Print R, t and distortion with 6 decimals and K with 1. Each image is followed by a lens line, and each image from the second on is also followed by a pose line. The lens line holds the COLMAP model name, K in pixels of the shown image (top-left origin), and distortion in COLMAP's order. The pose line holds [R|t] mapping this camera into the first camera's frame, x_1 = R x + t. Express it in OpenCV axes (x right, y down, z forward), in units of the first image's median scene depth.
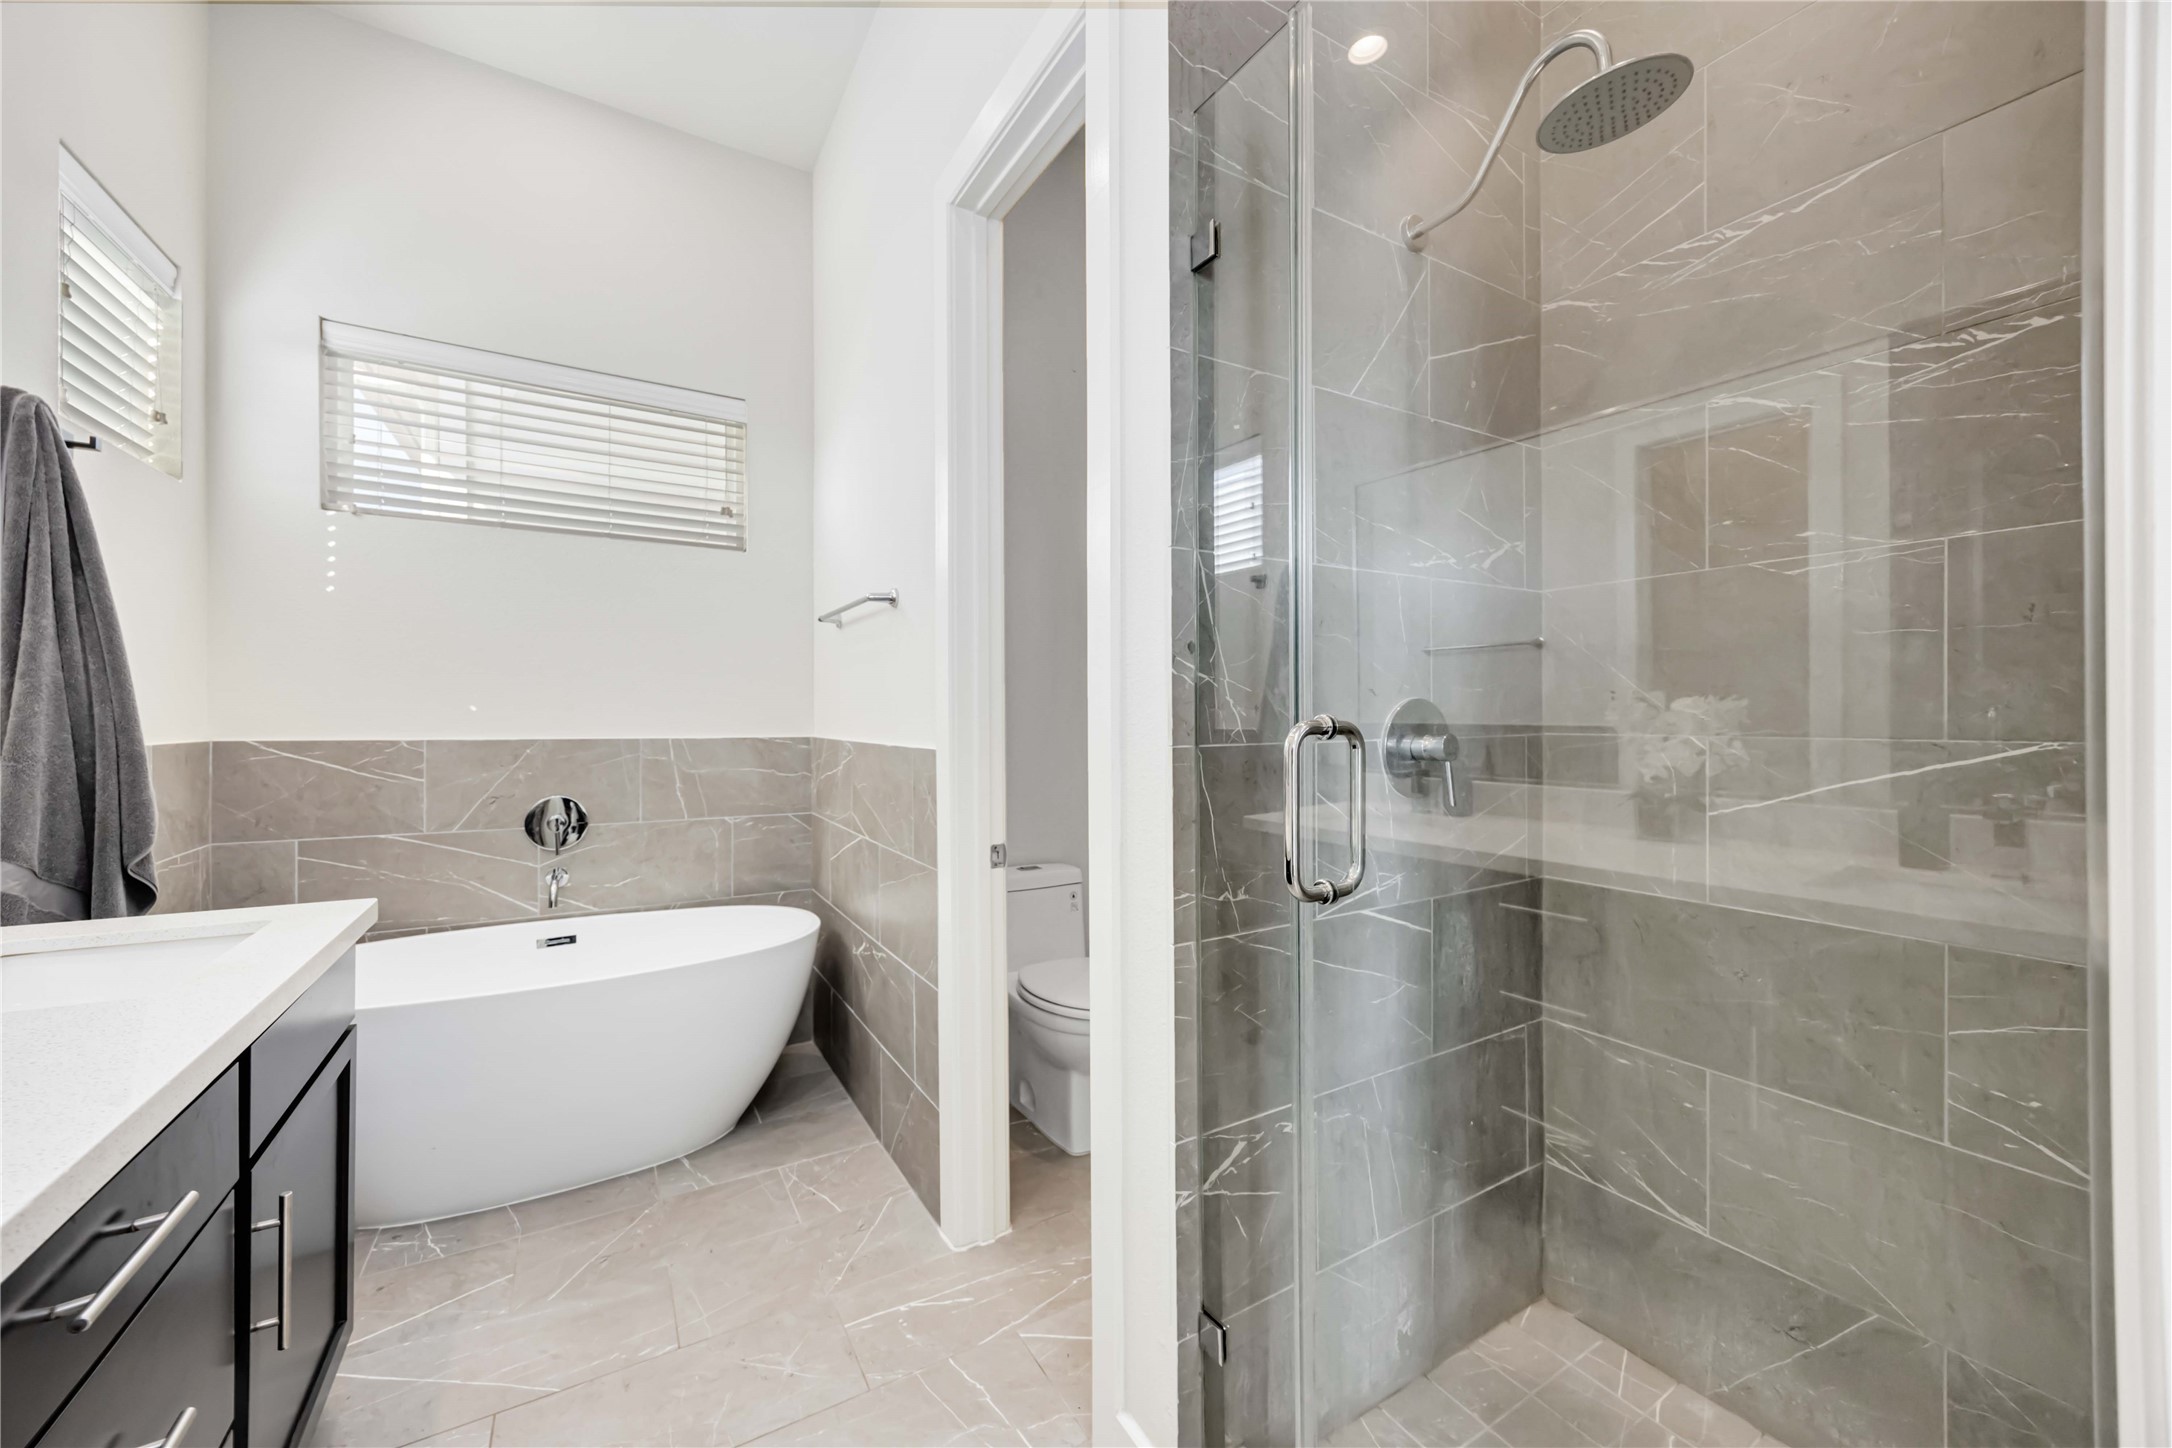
lens RADIAL K [[815.6, 0, 1074.6], [0, 815.6, 719.5], [0, 0, 1]] dist [-0.000752, 0.000227]
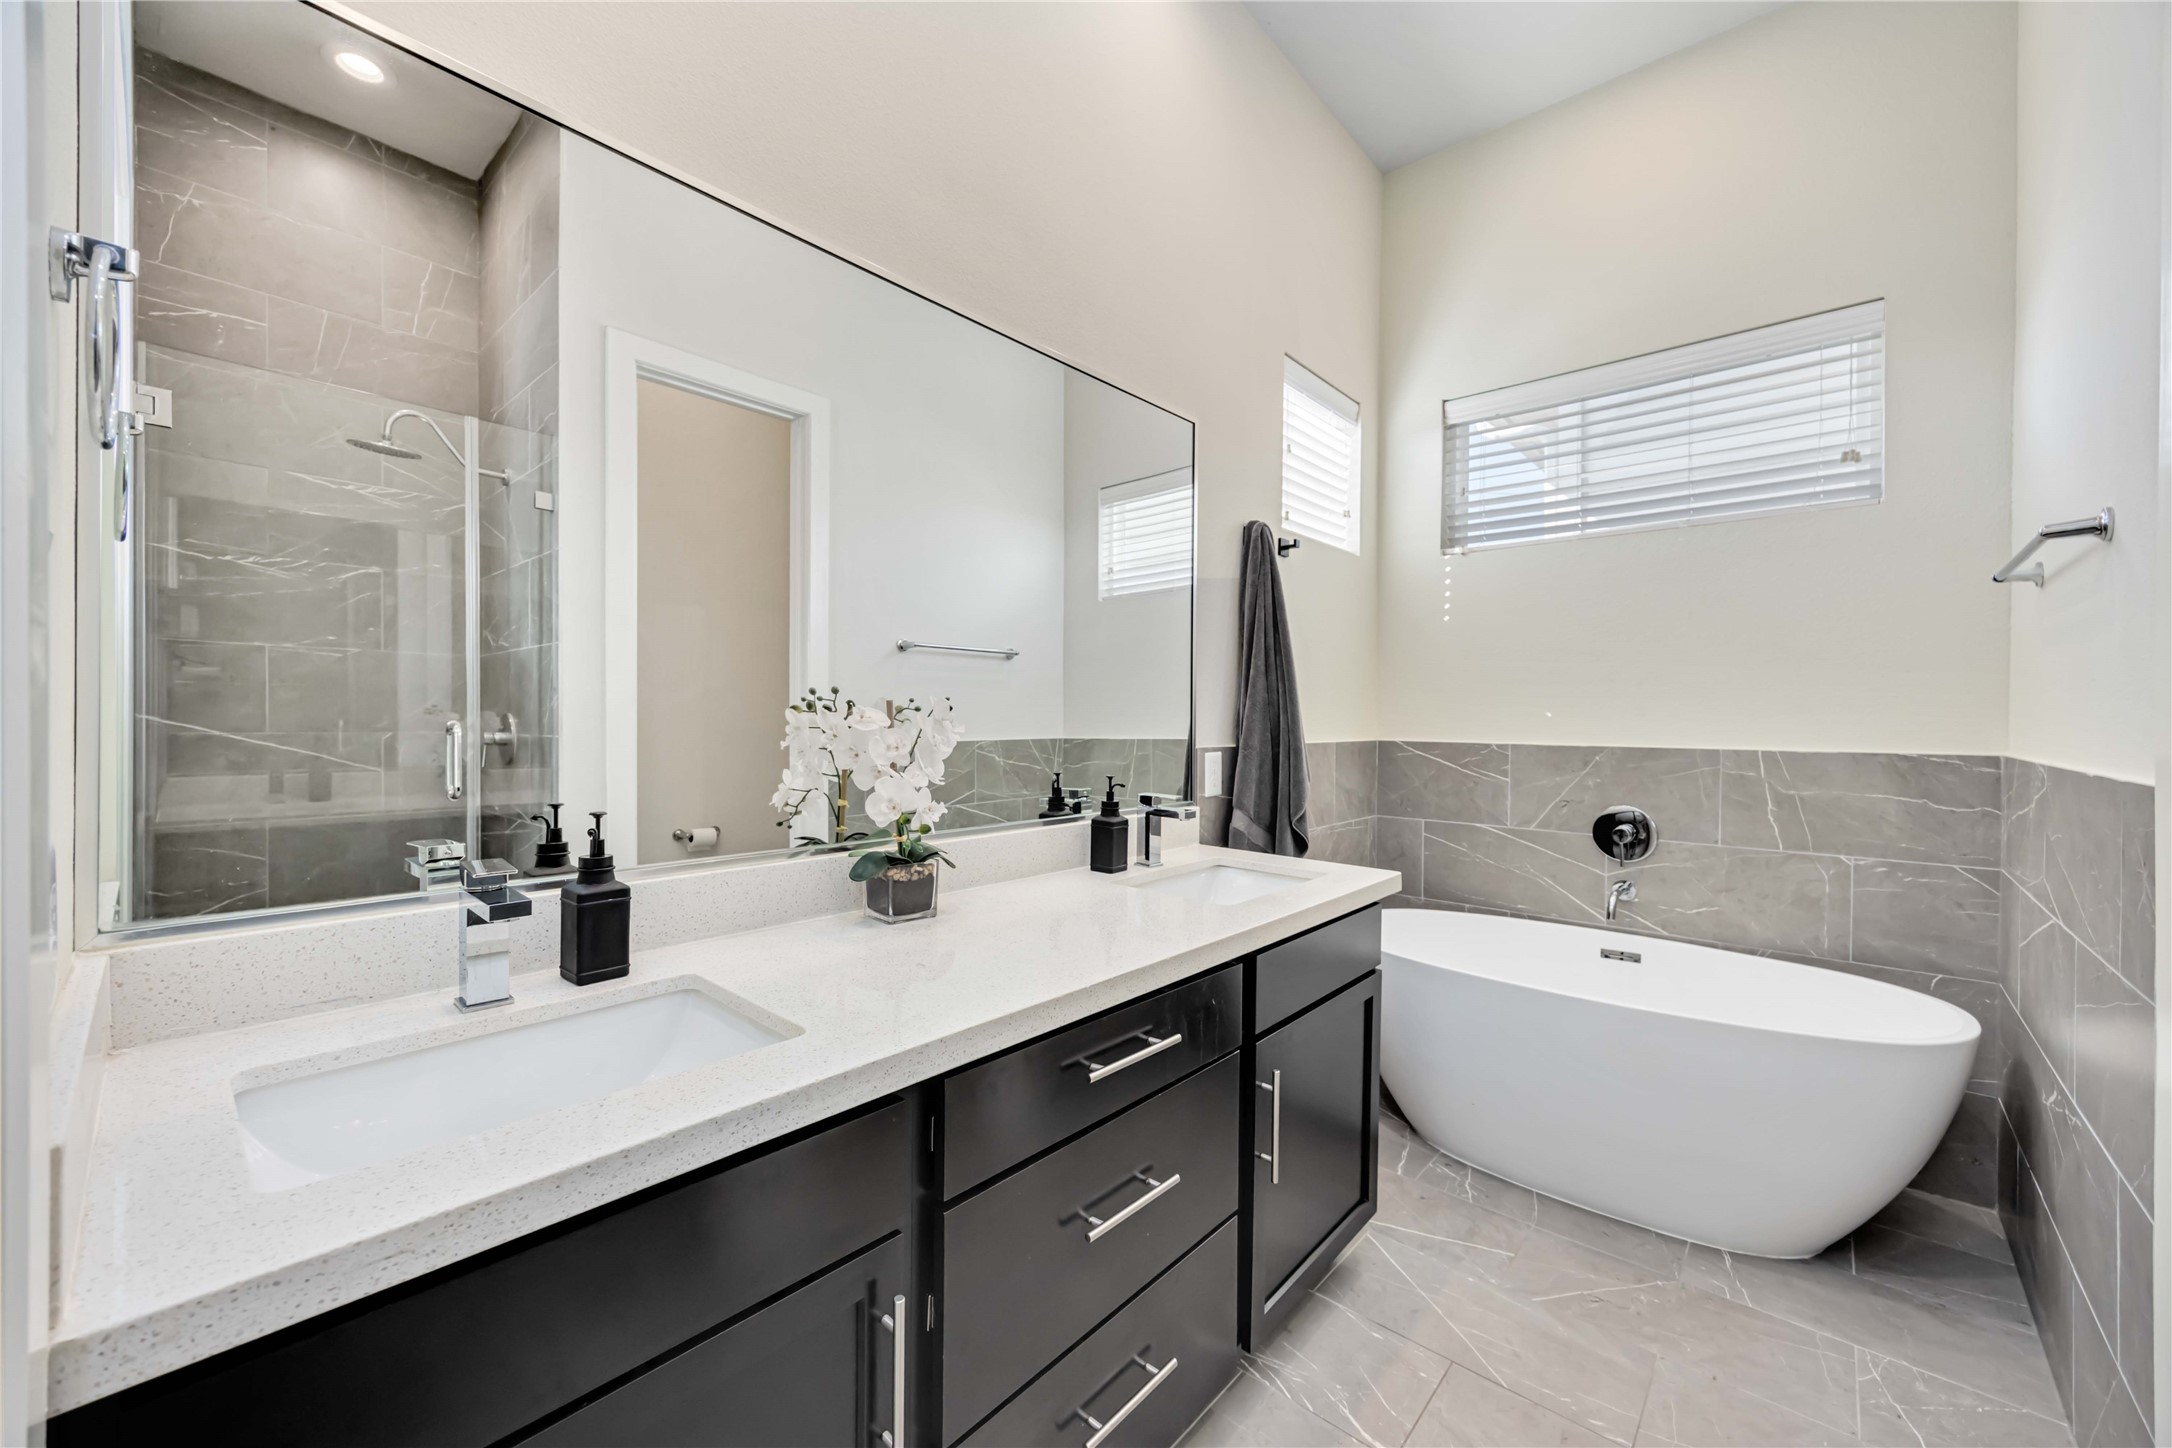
lens RADIAL K [[828.4, 0, 1099.2], [0, 828.4, 726.0], [0, 0, 1]] dist [-0.000390, 0.000012]
pose [[0.317130, 0.010417, -0.948325, 0.104189], [-0.007251, 0.999937, 0.008560, -0.004817], [0.948354, 0.004162, 0.317186, 0.106302]]
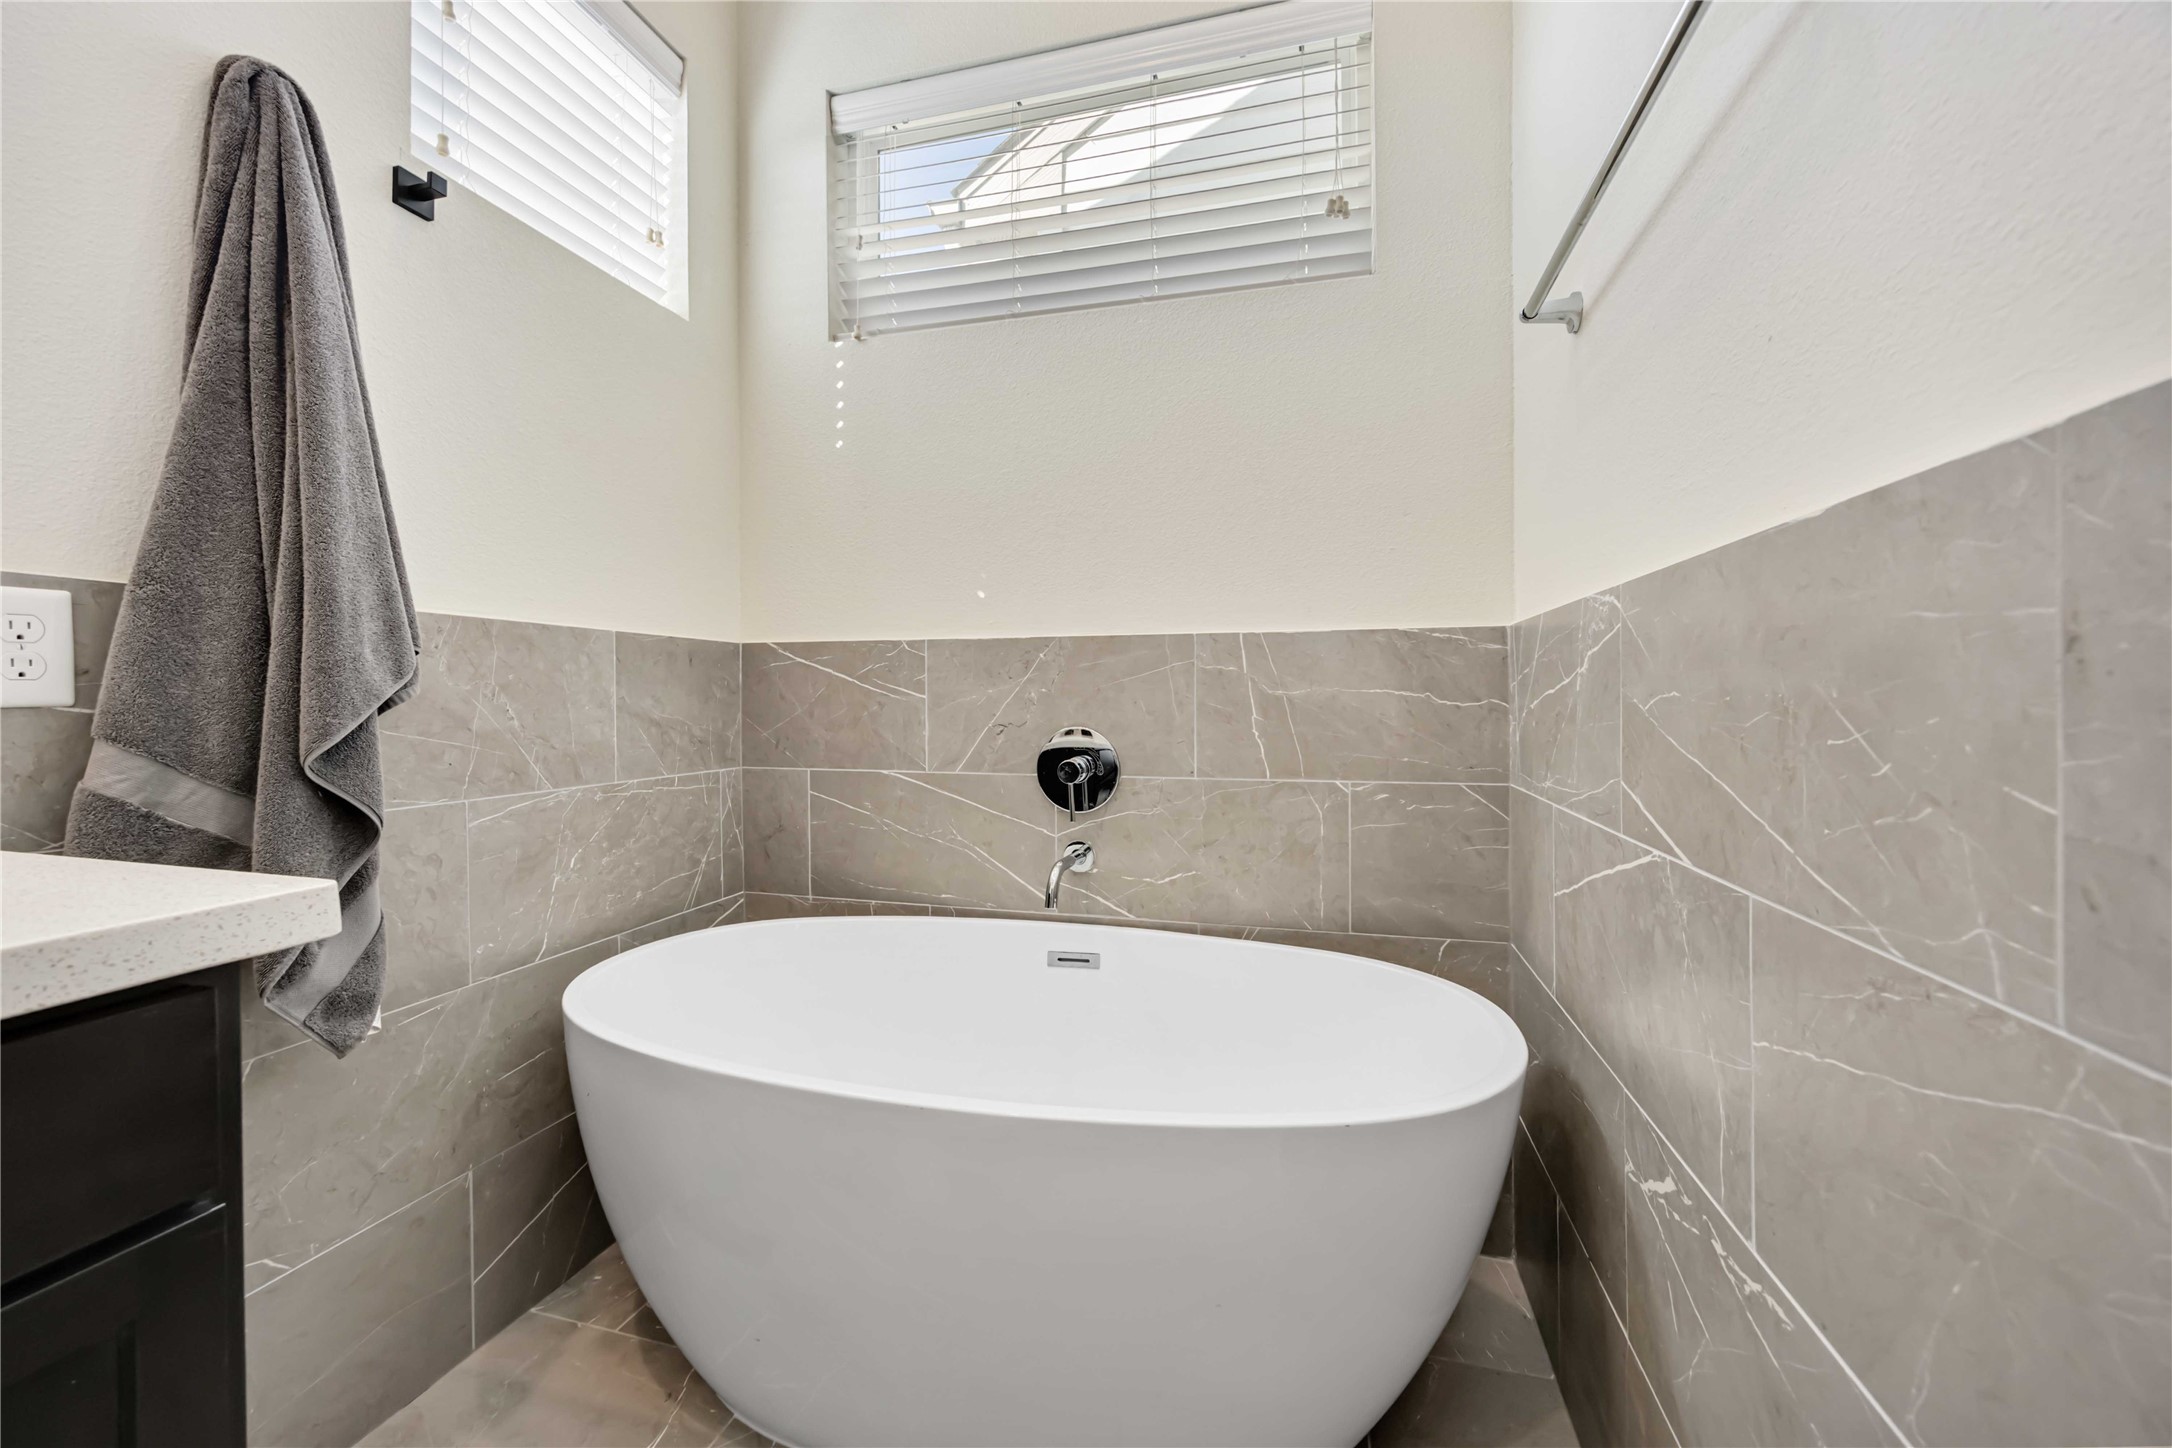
lens RADIAL K [[871.6, 0, 1081.9], [0, 871.6, 693.4], [0, 0, 1]] dist [-0.000544, 0.000041]
pose [[0.706847, -0.004868, -0.707349, -0.171619], [0.003961, 0.999988, -0.002923, 0.075924], [0.707355, -0.000736, 0.706858, 0.571565]]
